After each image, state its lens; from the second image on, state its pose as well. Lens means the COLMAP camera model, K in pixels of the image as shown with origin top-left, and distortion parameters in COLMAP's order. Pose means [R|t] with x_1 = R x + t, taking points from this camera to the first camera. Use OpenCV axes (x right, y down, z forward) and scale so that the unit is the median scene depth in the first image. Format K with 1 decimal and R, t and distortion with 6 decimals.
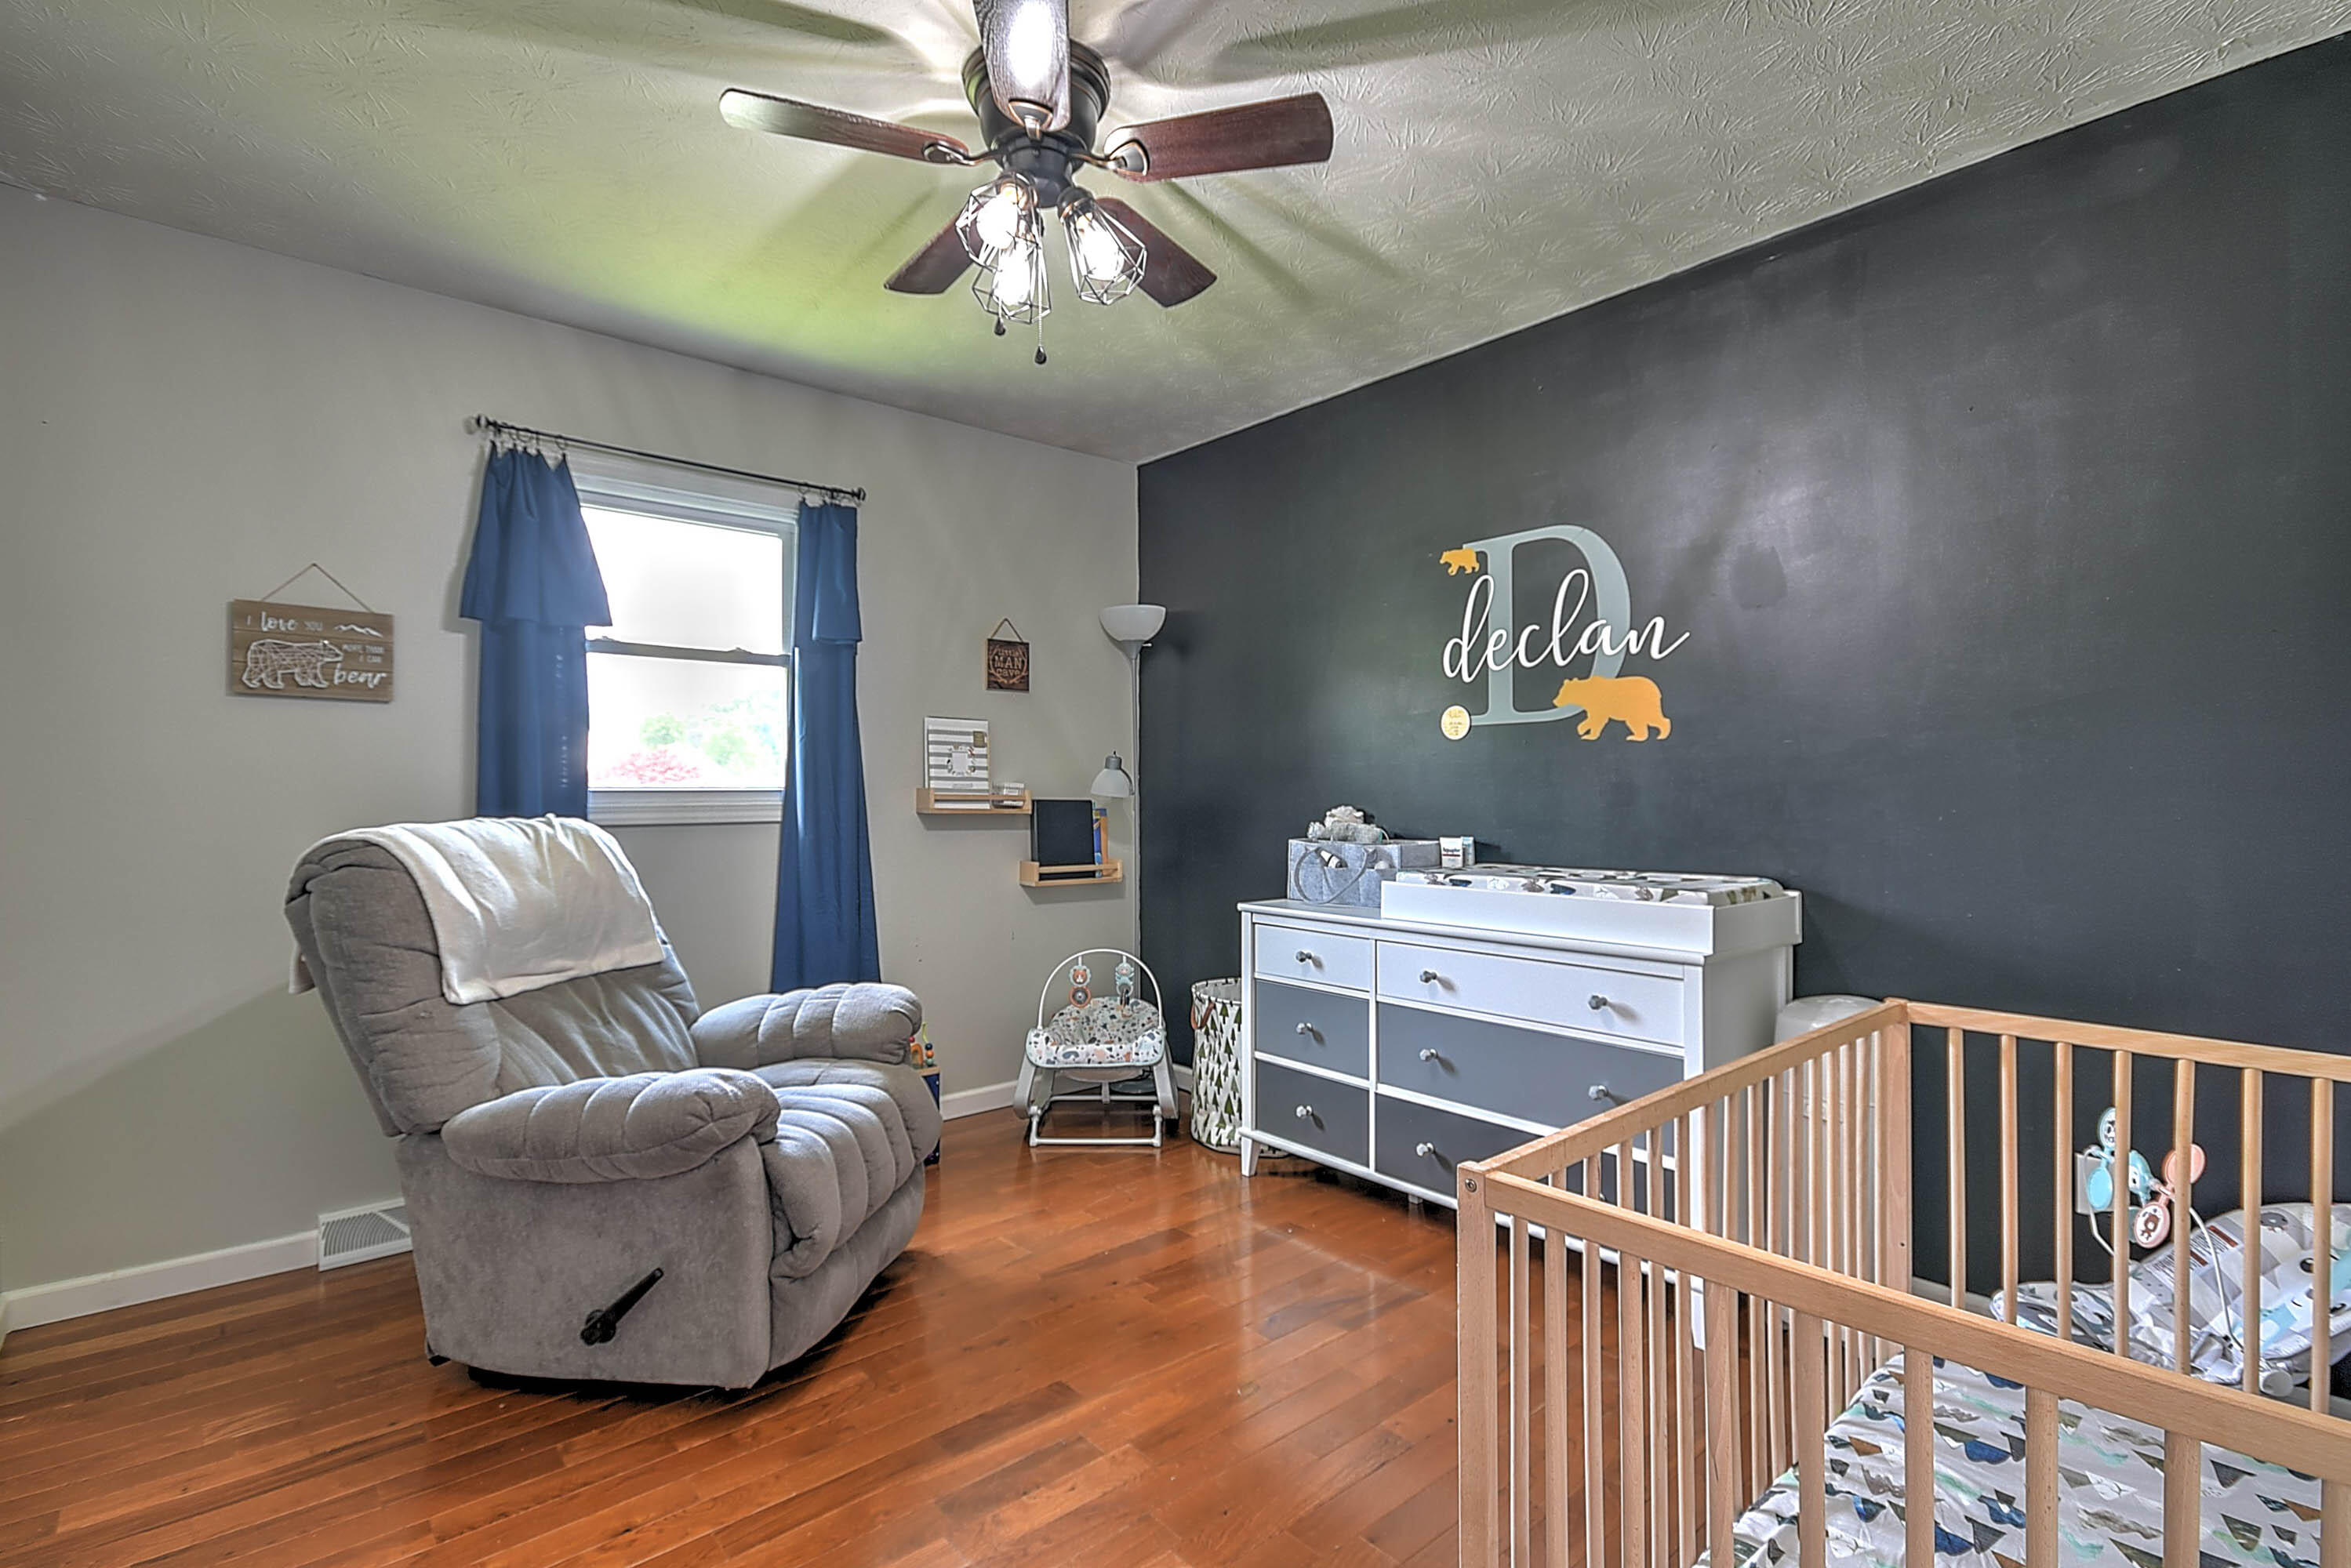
lens RADIAL K [[1107.7, 0, 1177.6], [0, 1107.7, 793.6], [0, 0, 1]] dist [0.019277, -0.002590]
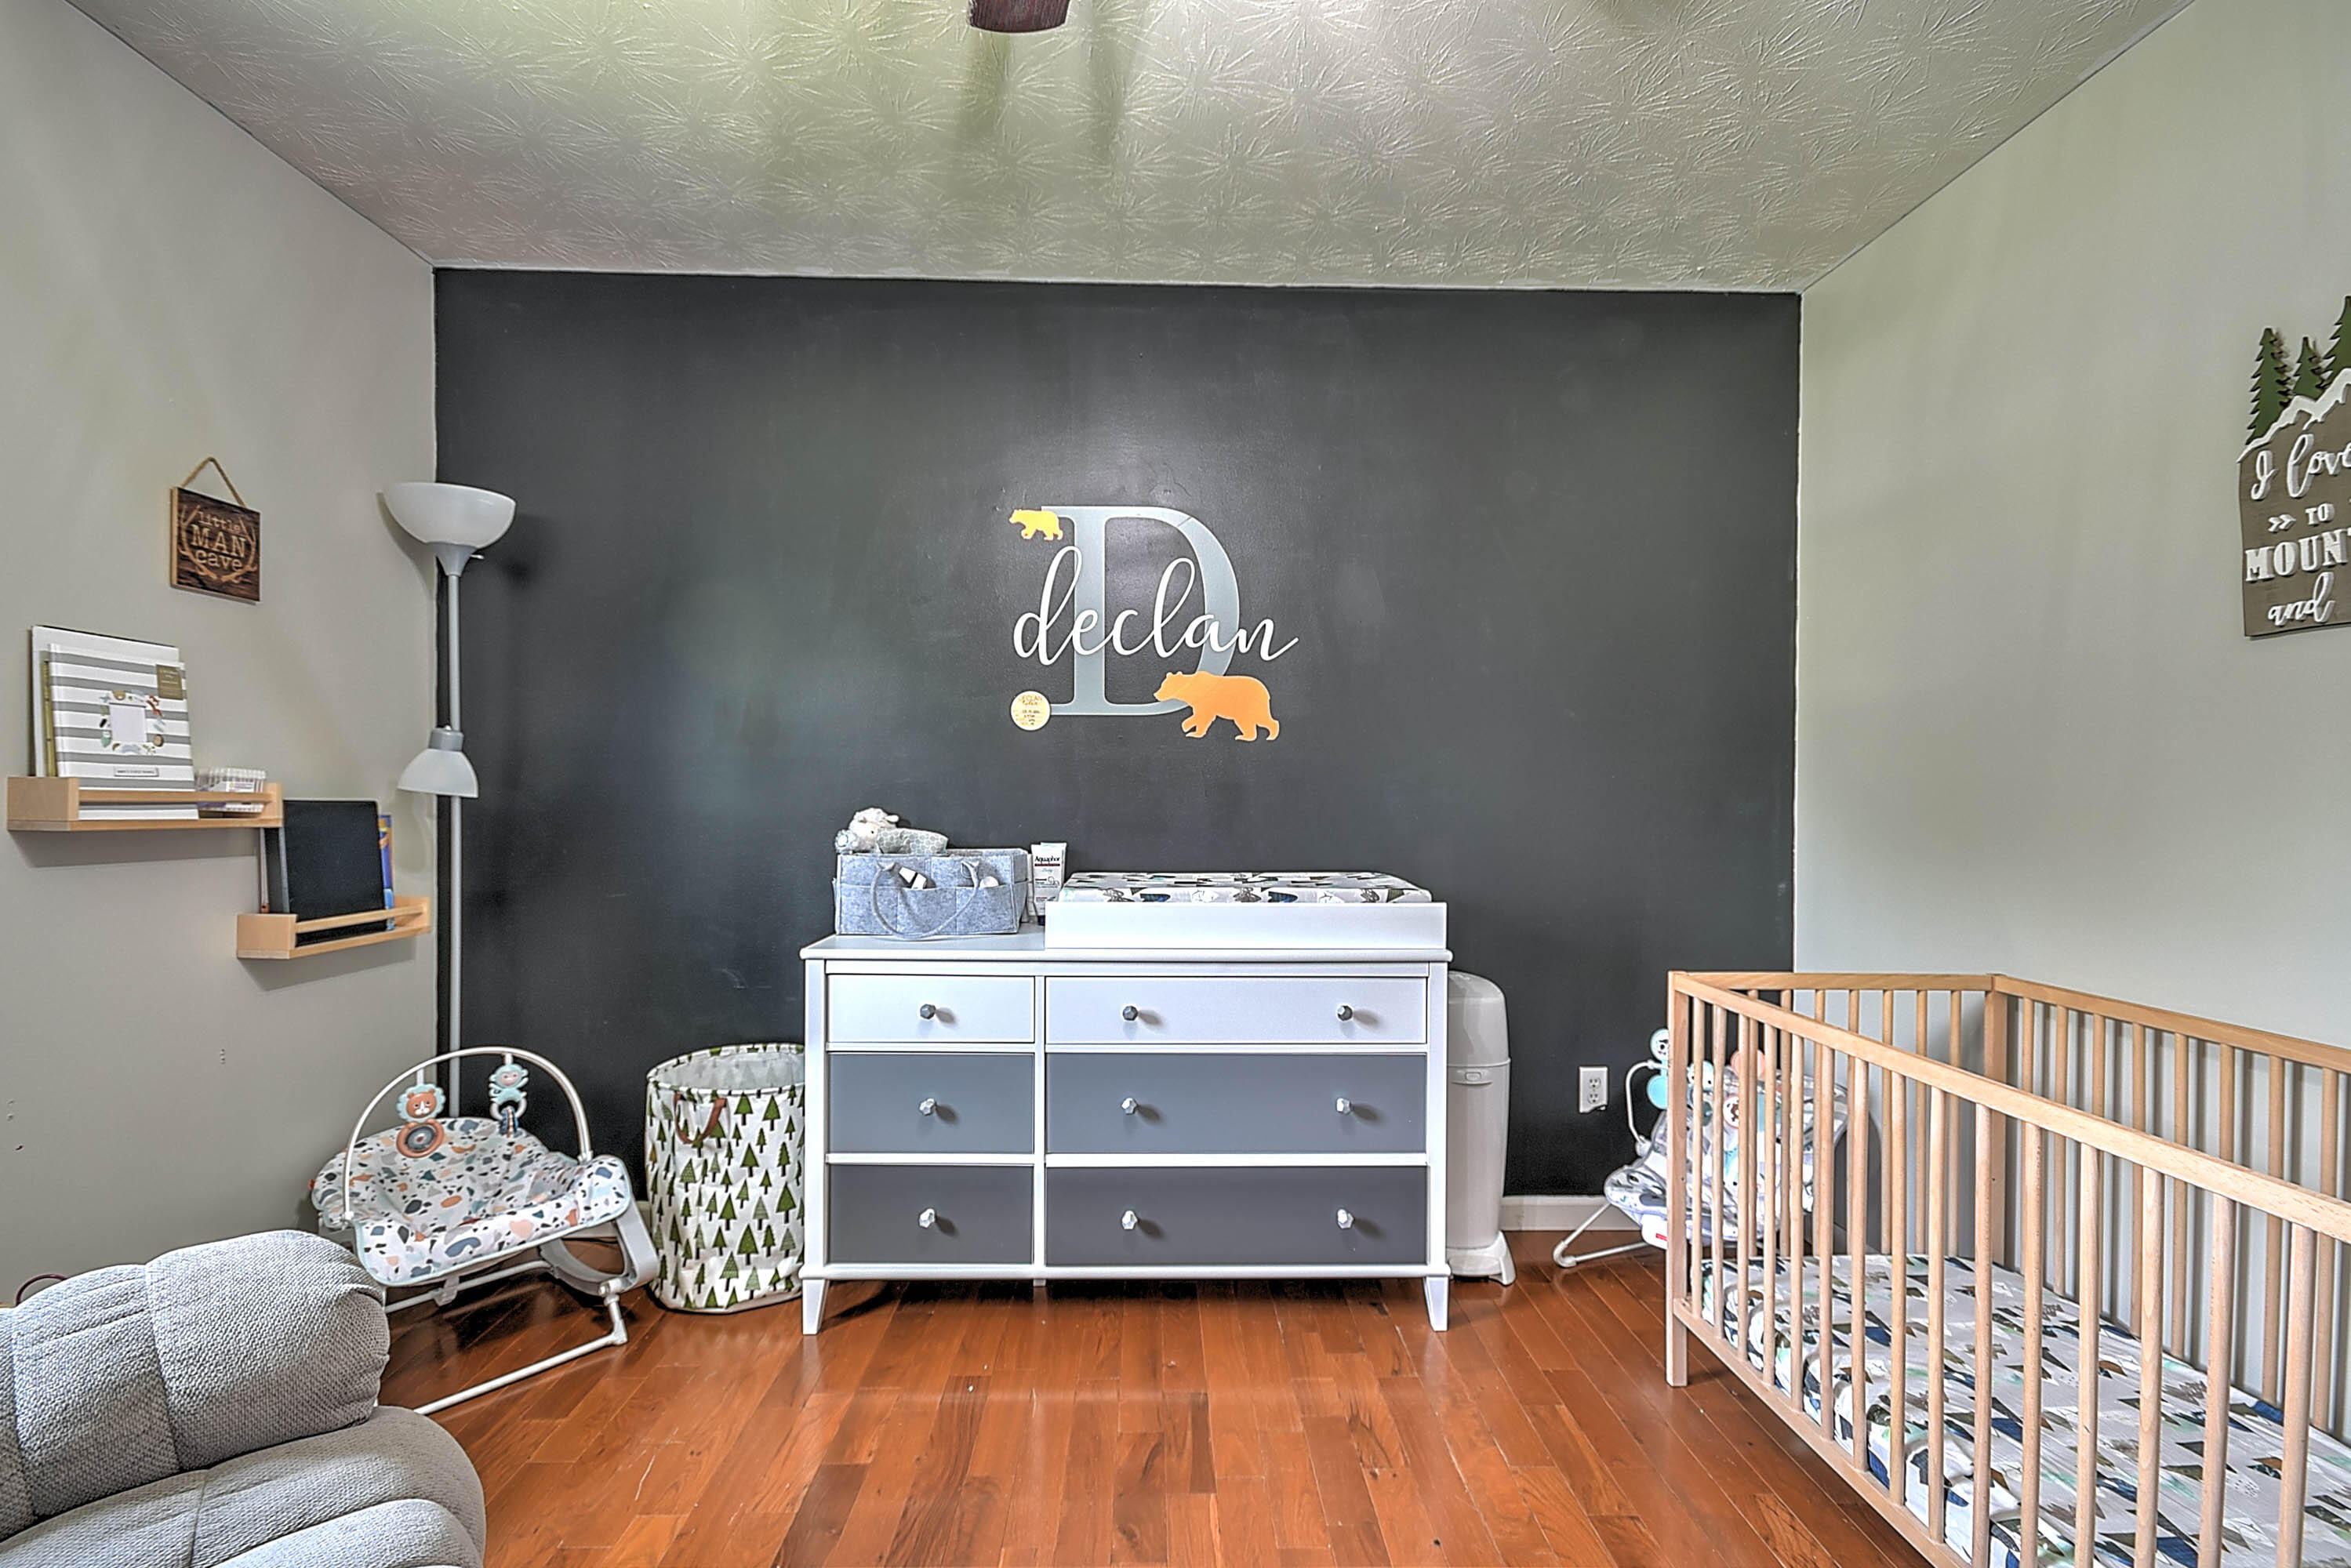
lens RADIAL K [[1028.3, 0, 1177.1], [0, 1028.3, 795.1], [0, 0, 1]] dist [0.014554, -0.010042]
pose [[0.633070, -0.000388, 0.774094, -0.308026], [-0.005711, 0.999970, 0.005171, -0.003004], [-0.774073, -0.007694, 0.633049, 0.419793]]
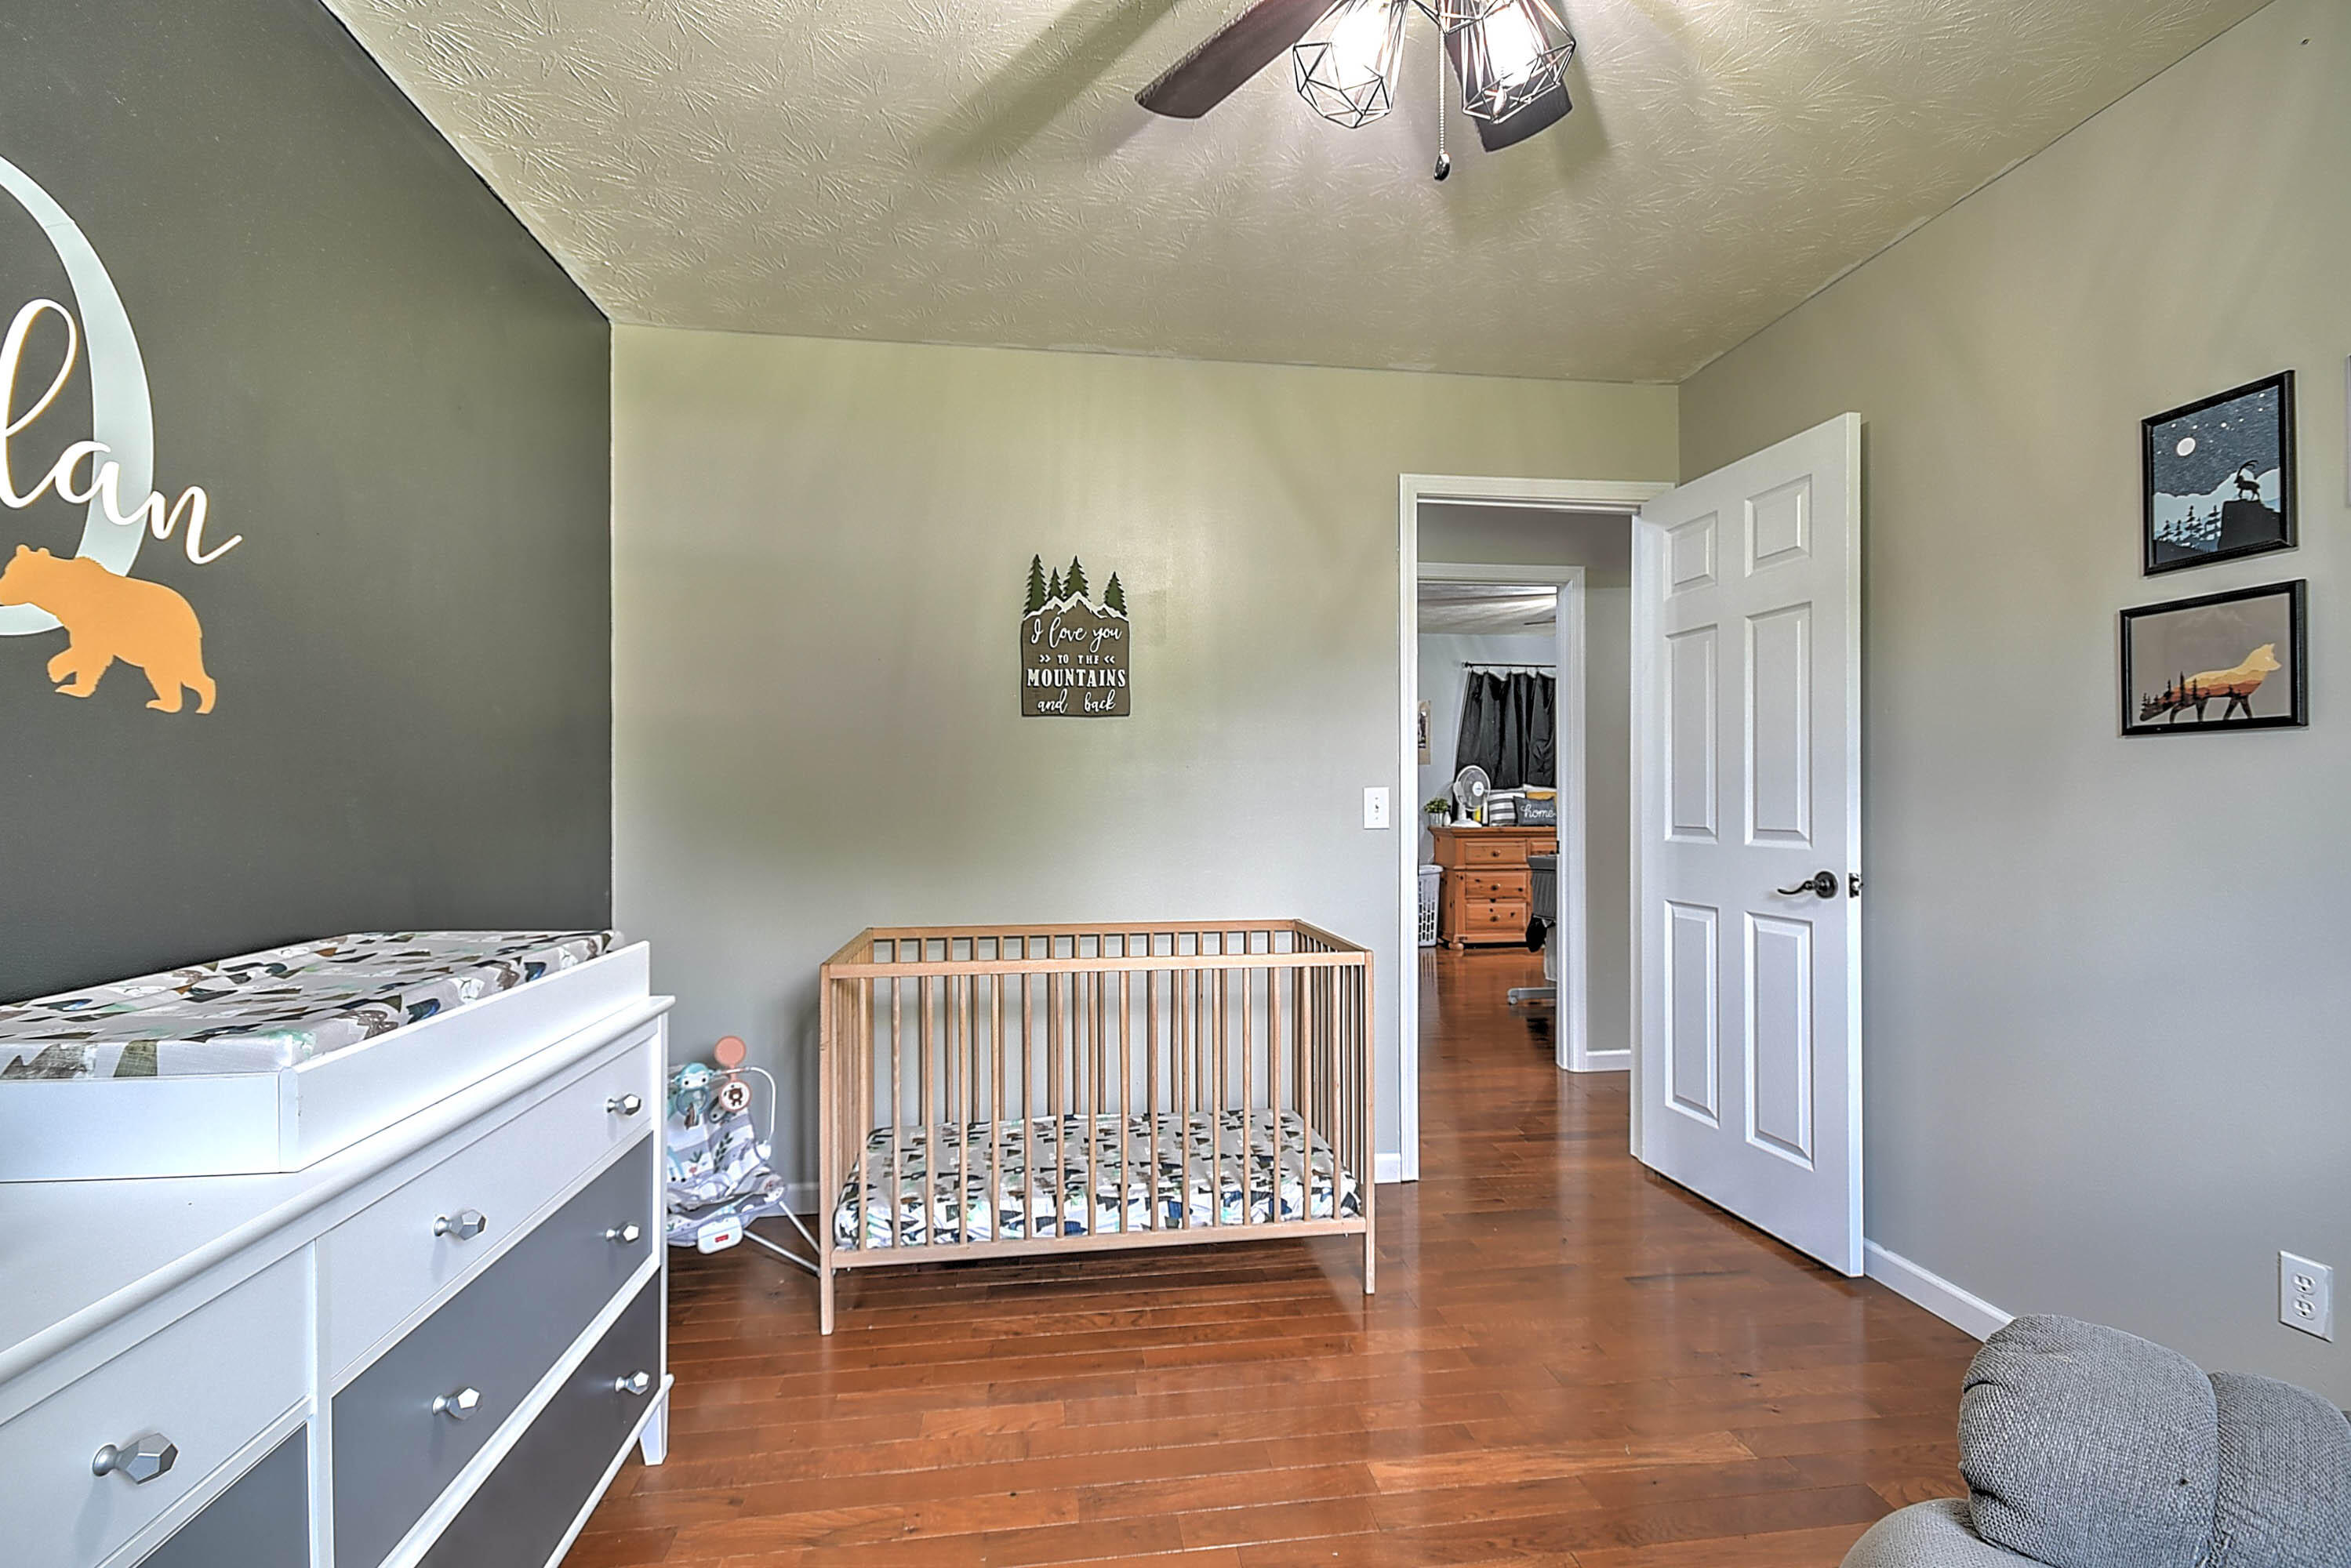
lens RADIAL K [[1028.3, 0, 1164.2], [0, 1028.3, 793.6], [0, 0, 1]] dist [0.014554, -0.010042]
pose [[-0.831500, 0.002955, 0.555517, -0.212262], [0.002073, 0.999995, -0.002217, -0.006986], [-0.555521, -0.000691, -0.831502, 1.032940]]
